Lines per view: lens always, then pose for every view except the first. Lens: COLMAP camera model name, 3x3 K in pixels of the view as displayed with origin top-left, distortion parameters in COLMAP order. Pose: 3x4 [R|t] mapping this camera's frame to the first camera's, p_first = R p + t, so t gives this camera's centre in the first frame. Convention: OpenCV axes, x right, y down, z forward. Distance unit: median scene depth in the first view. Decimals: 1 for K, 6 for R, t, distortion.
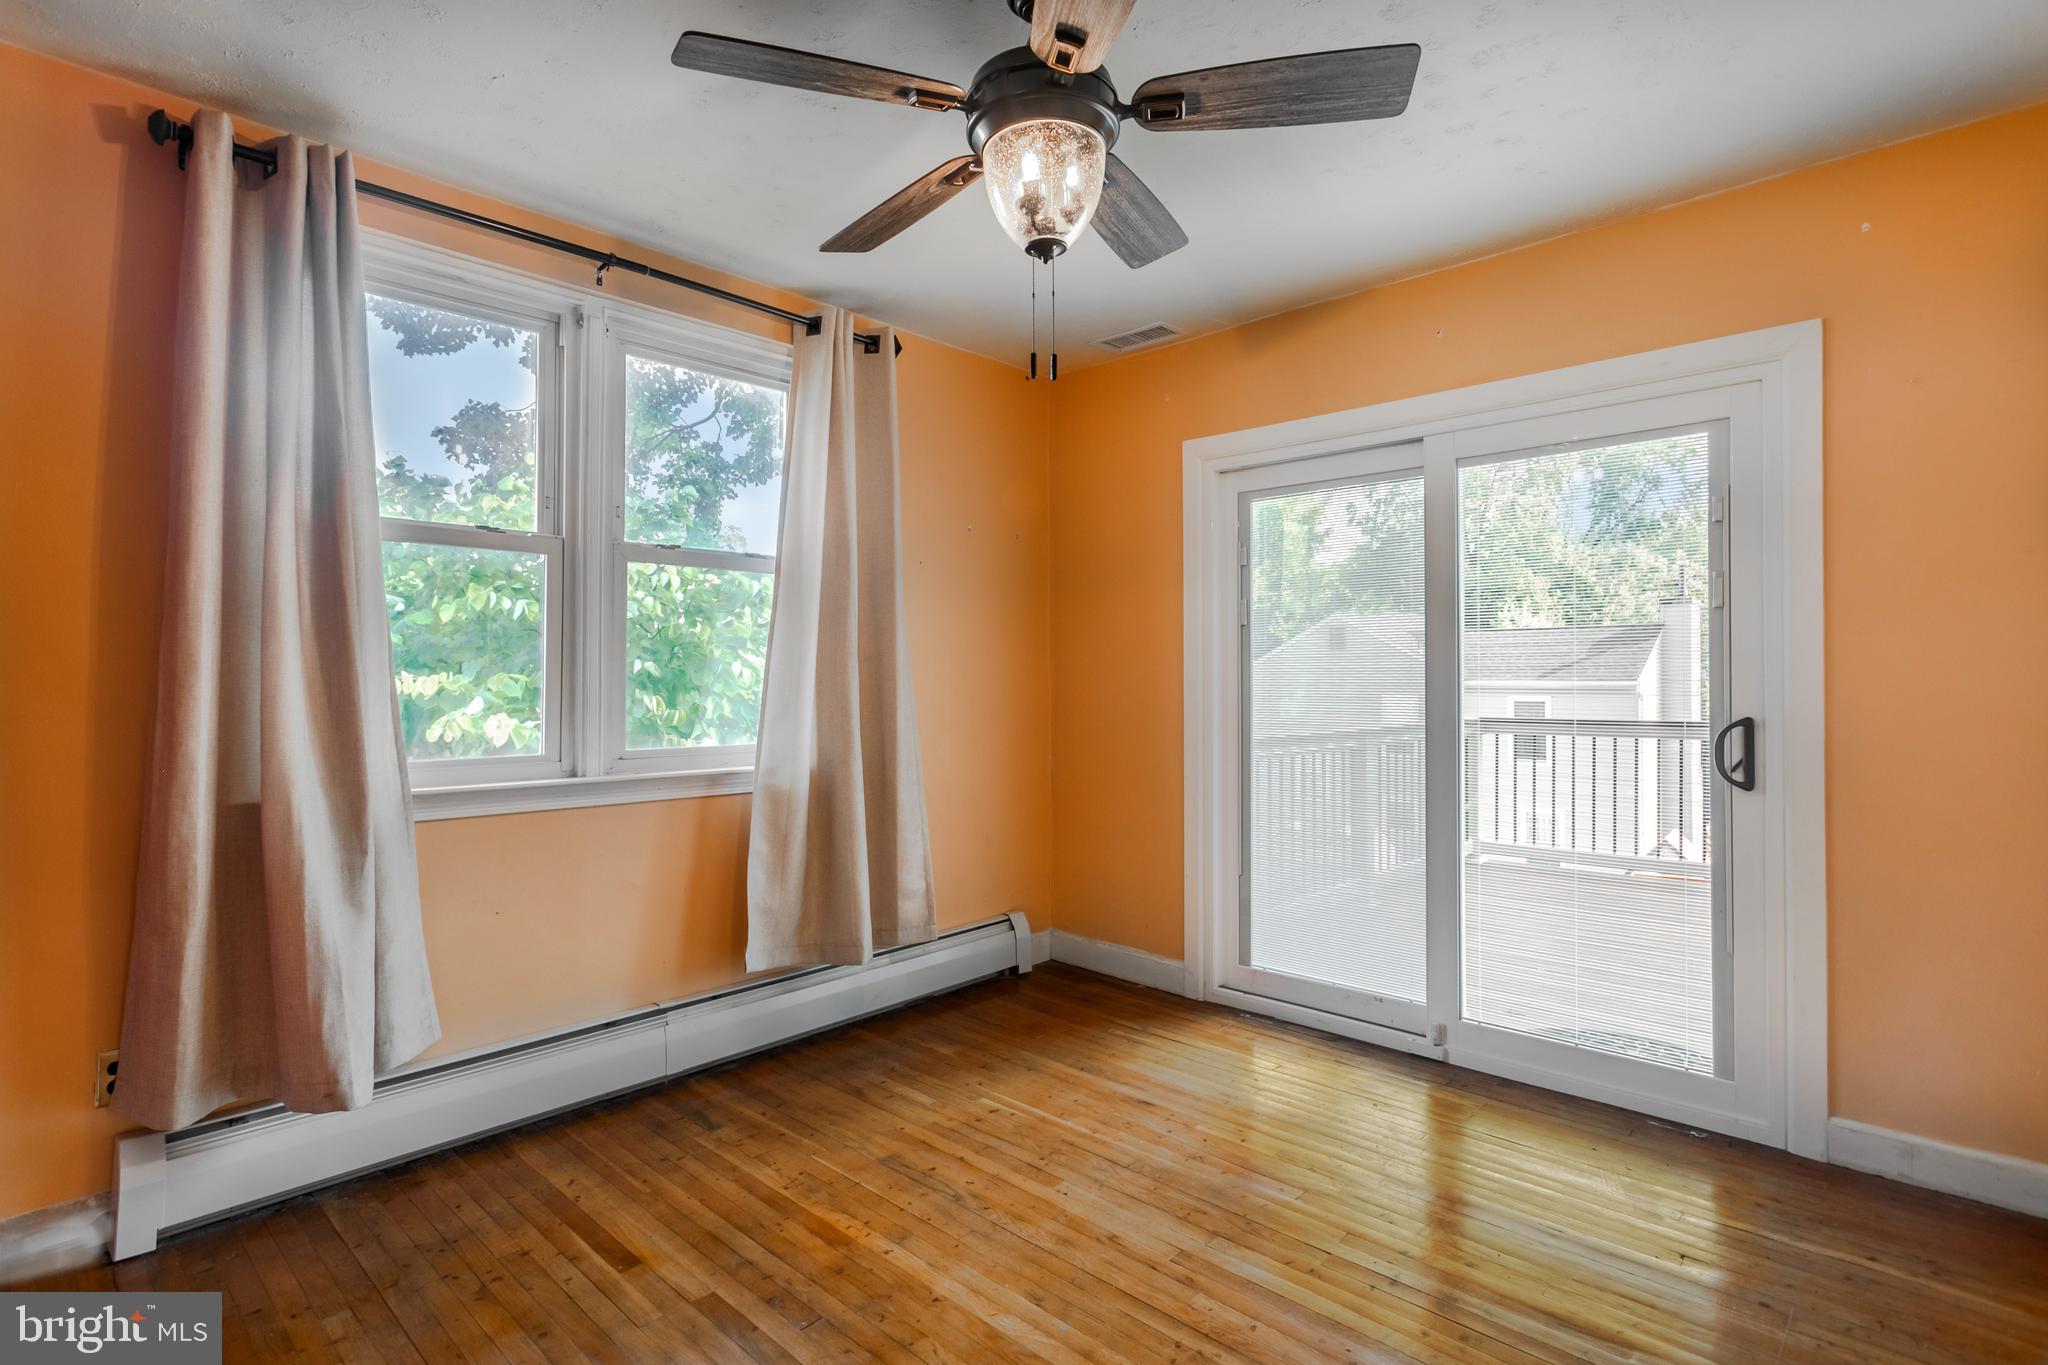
lens RADIAL K [[993.9, 0, 1022.9], [0, 993.9, 670.7], [0, 0, 1]] dist [0.003848, 0.001630]
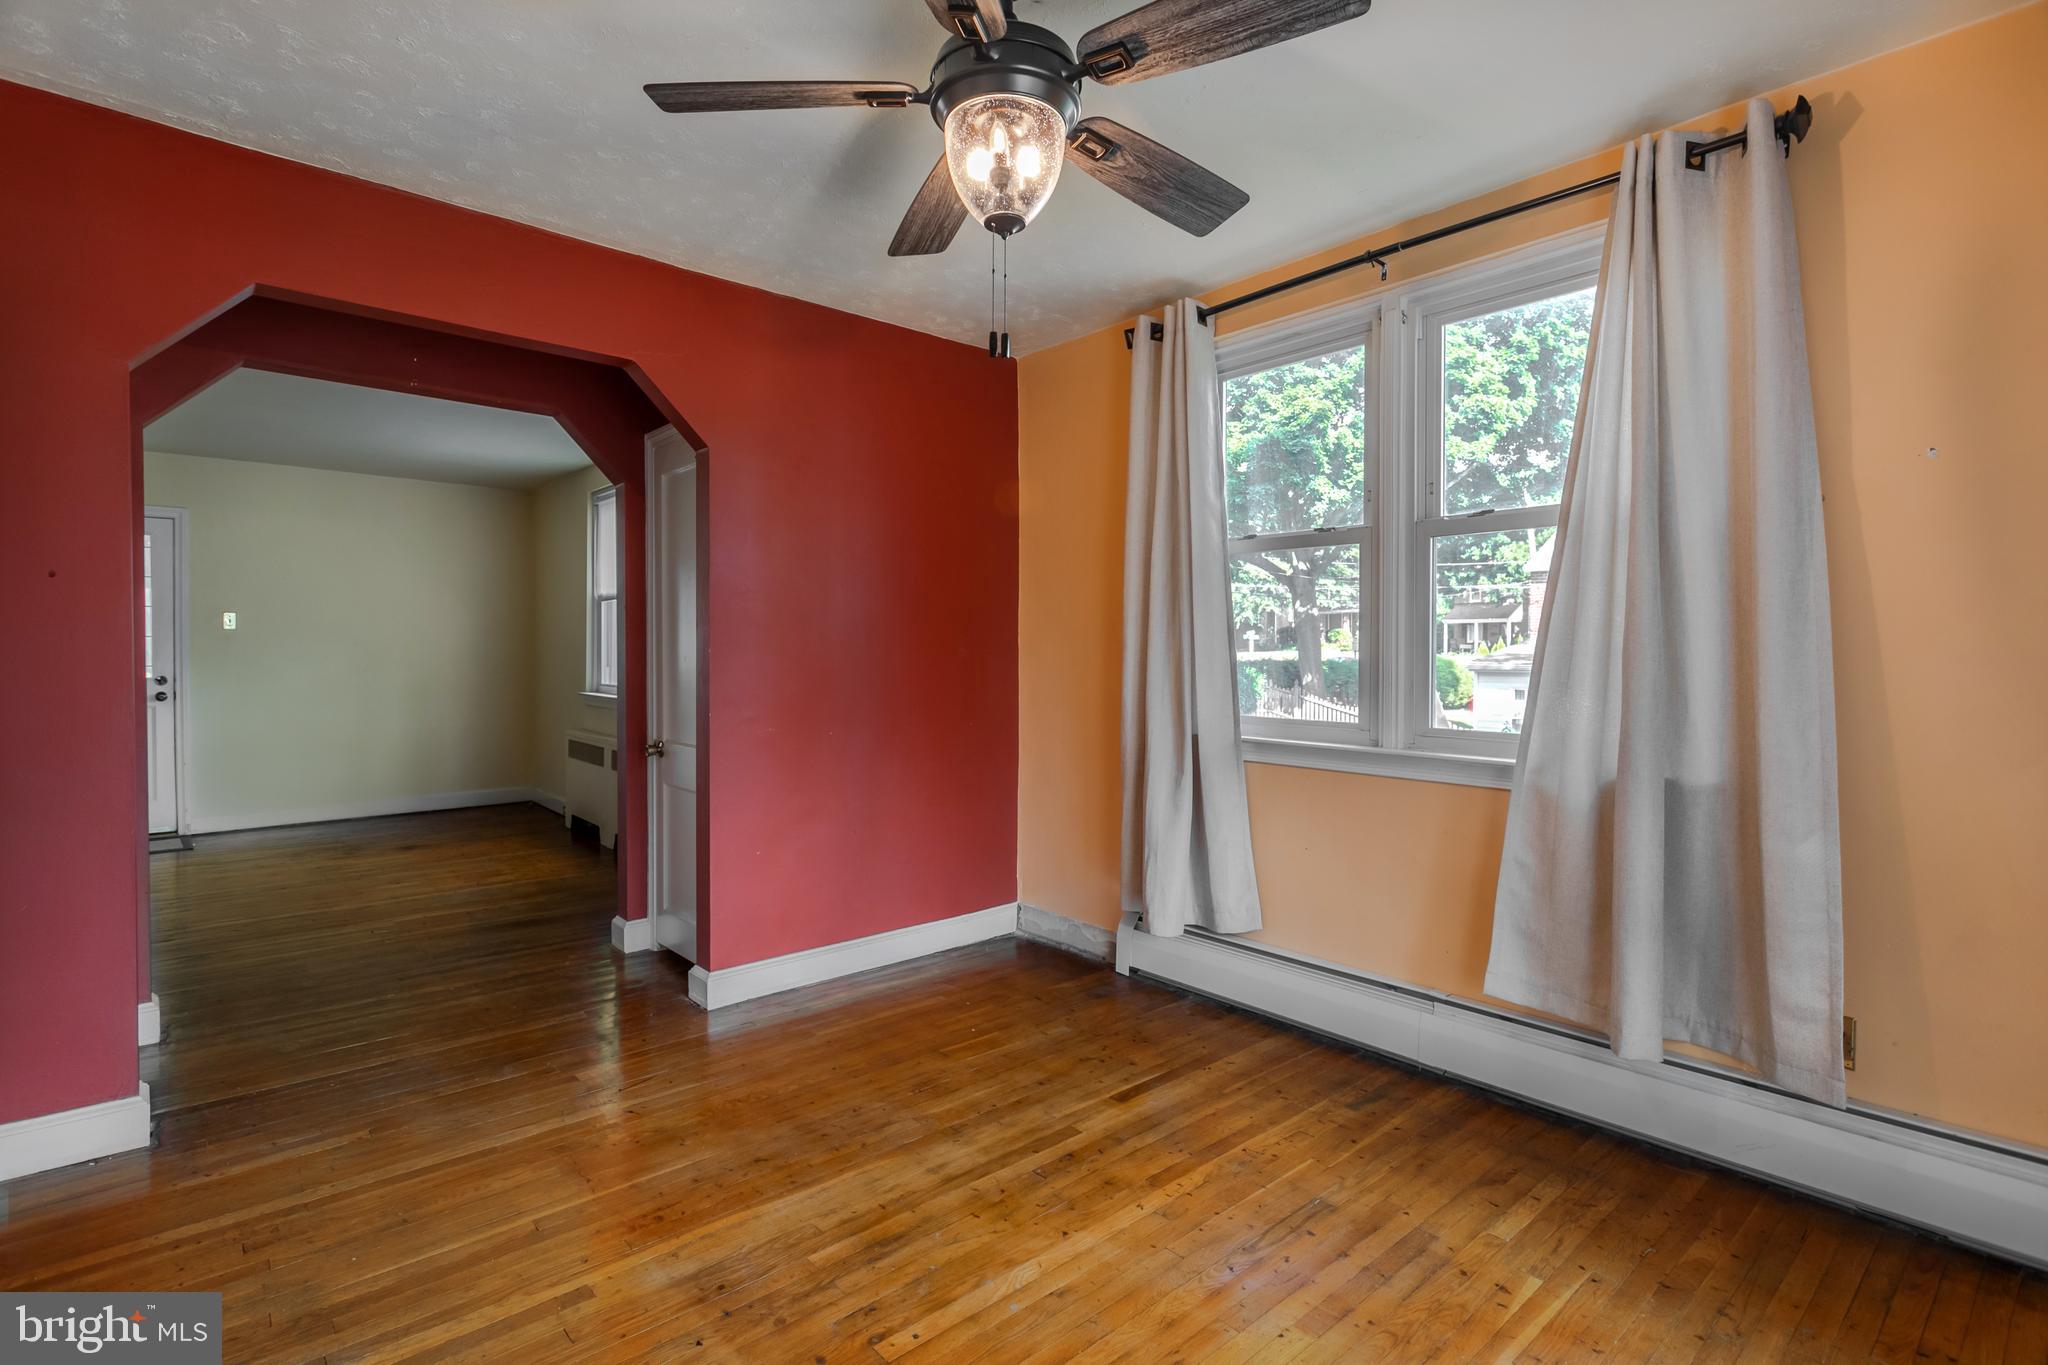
lens RADIAL K [[993.9, 0, 1008.3], [0, 993.9, 667.0], [0, 0, 1]] dist [0.003848, 0.001630]
pose [[-0.098732, 0.013426, -0.995024, 0.774463], [0.001044, 0.999910, 0.013389, 0.006978], [0.995114, 0.000283, -0.098737, 0.829409]]
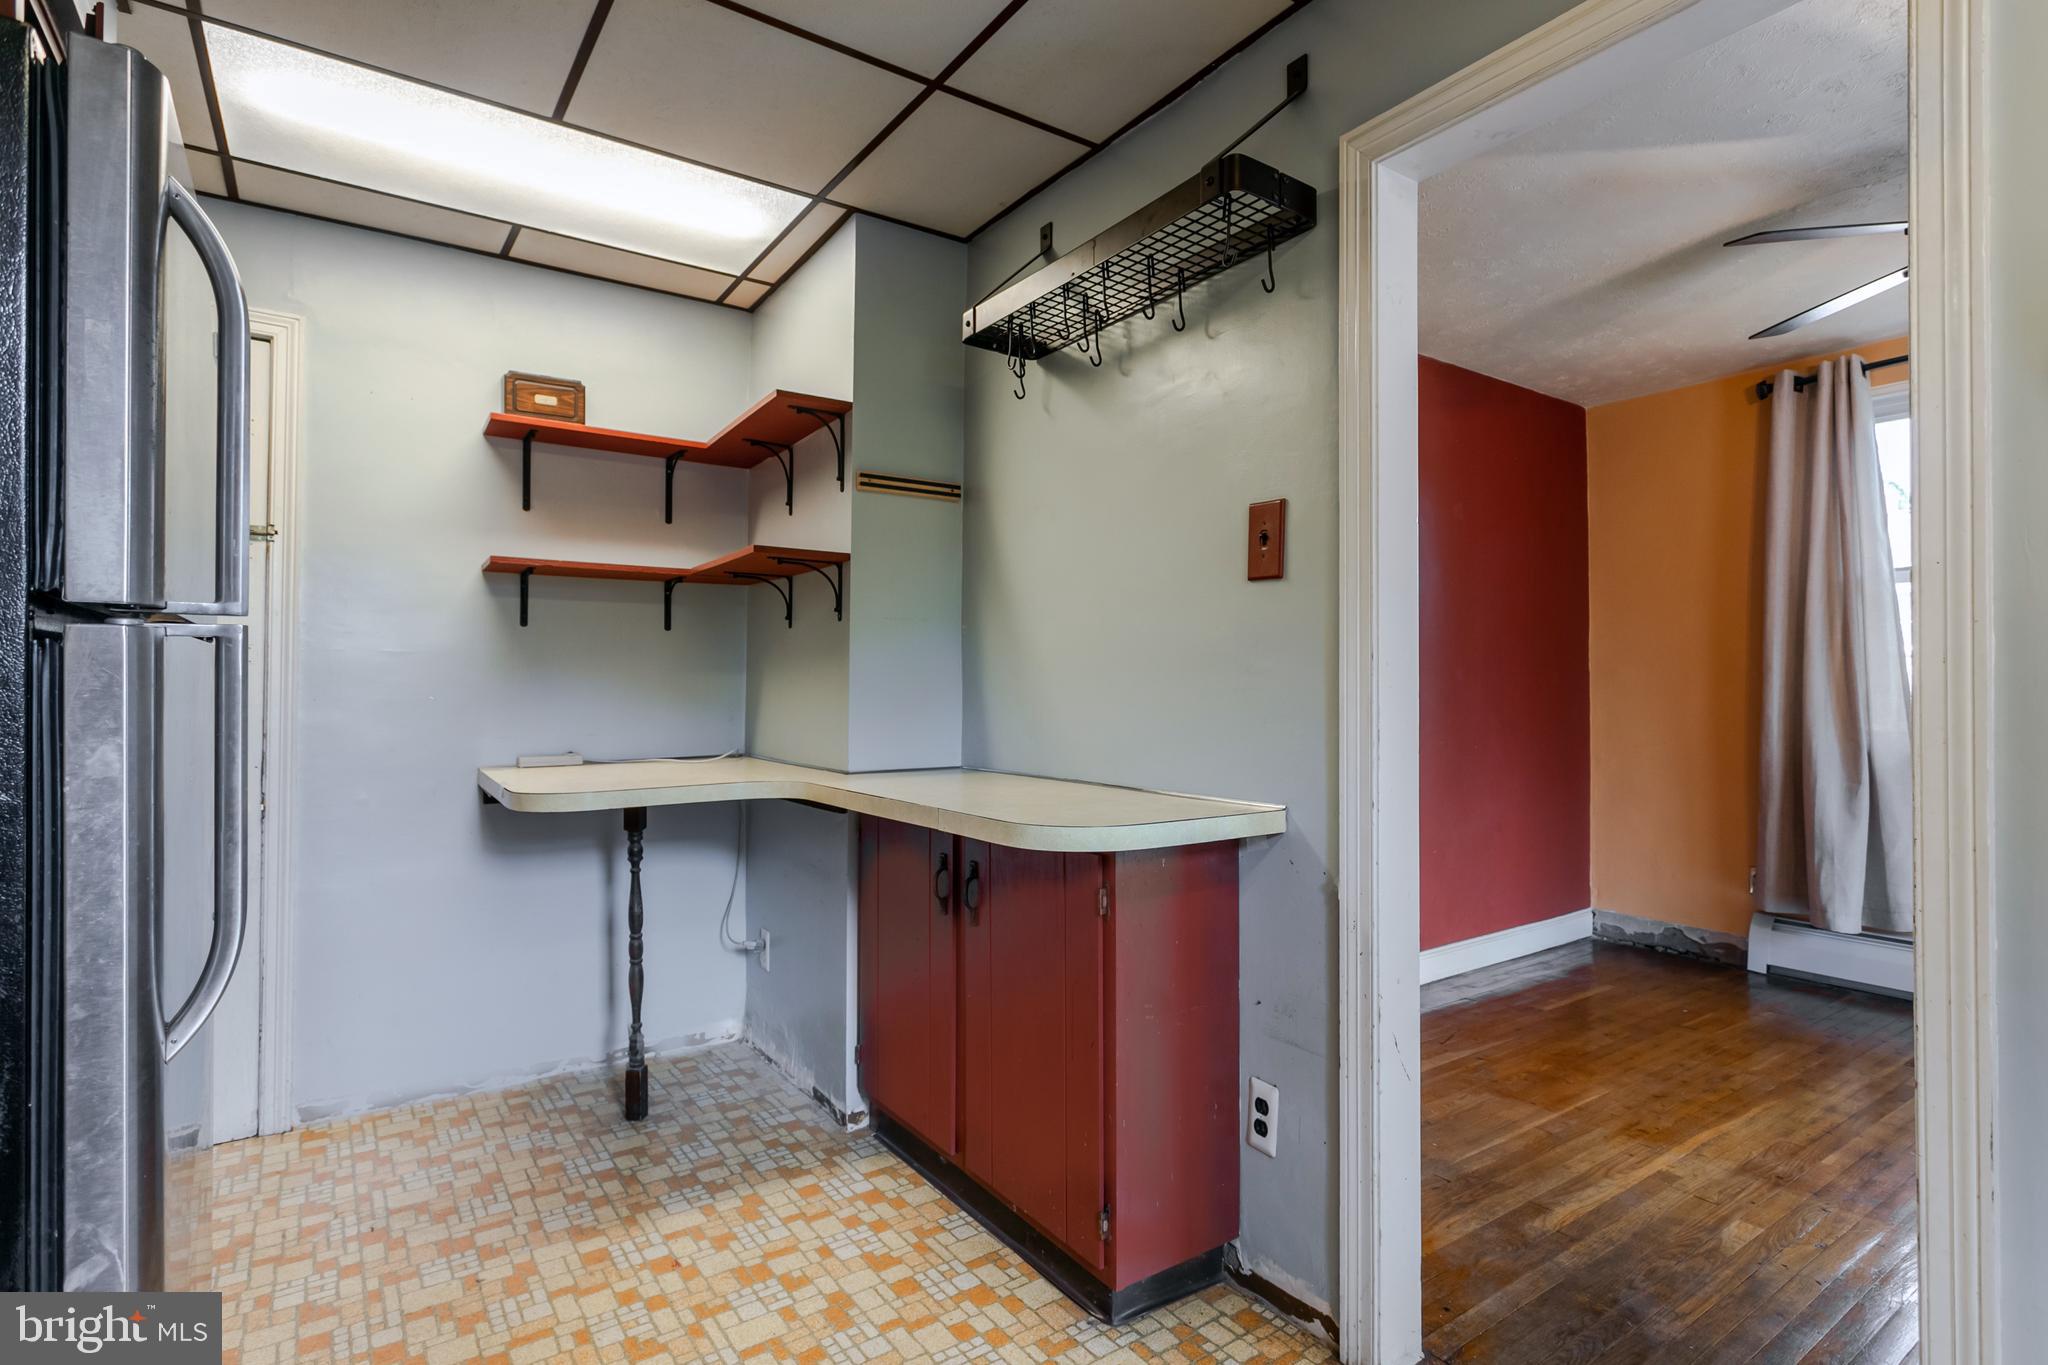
lens RADIAL K [[993.9, 0, 1028.1], [0, 993.9, 687.0], [0, 0, 1]] dist [0.003848, 0.001630]
pose [[-0.216871, -0.005277, -0.976186, 1.132846], [0.006664, 0.999954, -0.006886, 0.027939], [0.976177, -0.007999, -0.216826, 0.030124]]
